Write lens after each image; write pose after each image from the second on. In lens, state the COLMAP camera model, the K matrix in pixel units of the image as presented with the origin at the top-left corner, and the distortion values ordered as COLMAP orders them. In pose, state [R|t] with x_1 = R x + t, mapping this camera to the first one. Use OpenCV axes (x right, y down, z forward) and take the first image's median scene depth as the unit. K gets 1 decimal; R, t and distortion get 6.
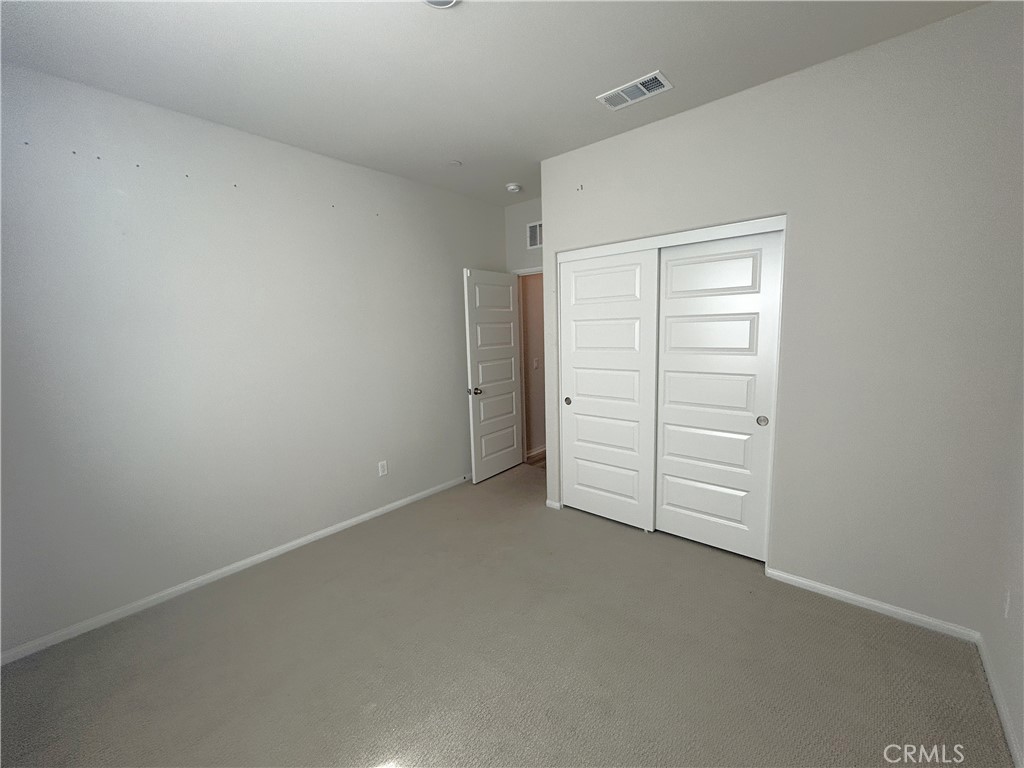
lens RADIAL K [[425.7, 0, 557.6], [0, 425.7, 372.1], [0, 0, 1]] dist [-0.011983, 0.001230]
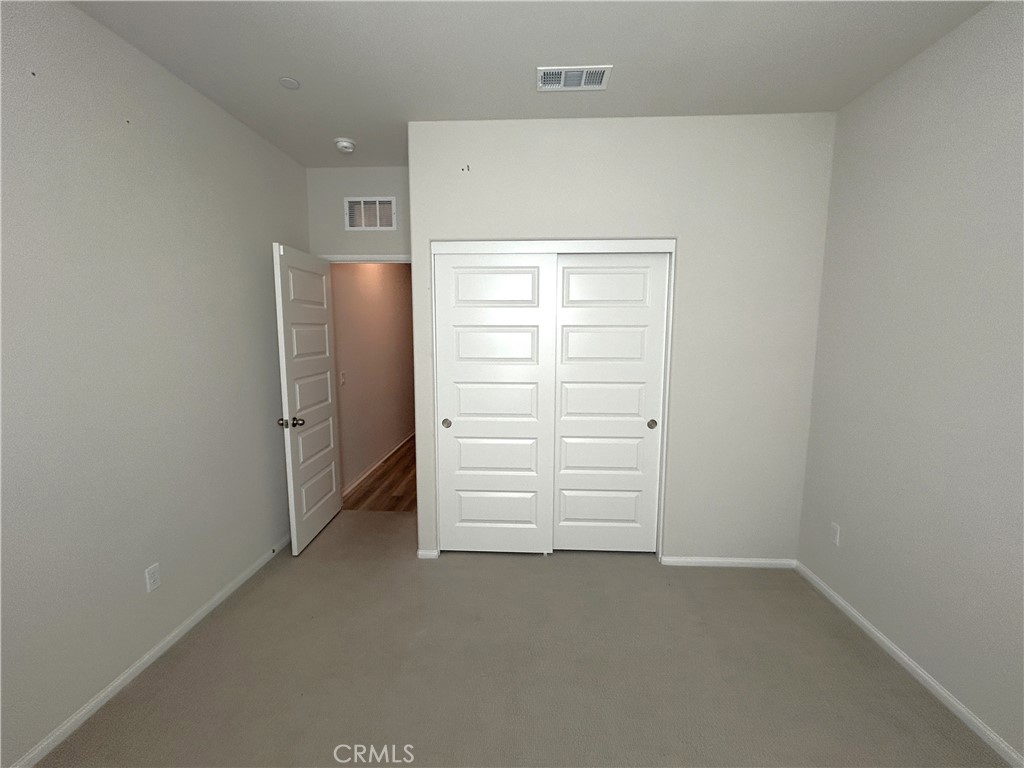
lens RADIAL K [[425.7, 0, 511.2], [0, 425.7, 378.3], [0, 0, 1]] dist [-0.011983, 0.001230]
pose [[0.804407, -0.033236, 0.593148, -0.353090], [0.038919, 0.999237, 0.003211, -0.016317], [-0.592802, 0.020502, 0.805087, 0.256428]]
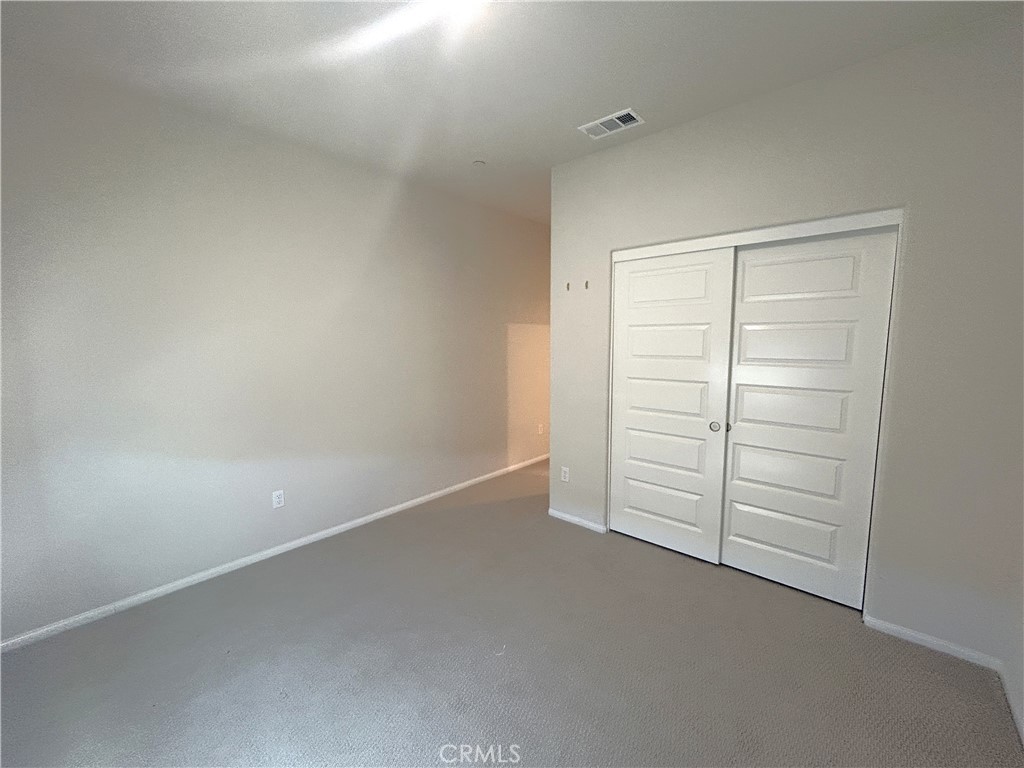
lens RADIAL K [[425.7, 0, 543.3], [0, 425.7, 371.4], [0, 0, 1]] dist [-0.011983, 0.001230]
pose [[0.999181, 0.024821, -0.031942, -0.108668], [-0.025328, 0.999558, -0.015542, -0.005101], [0.031542, 0.016339, 0.999369, 0.087652]]
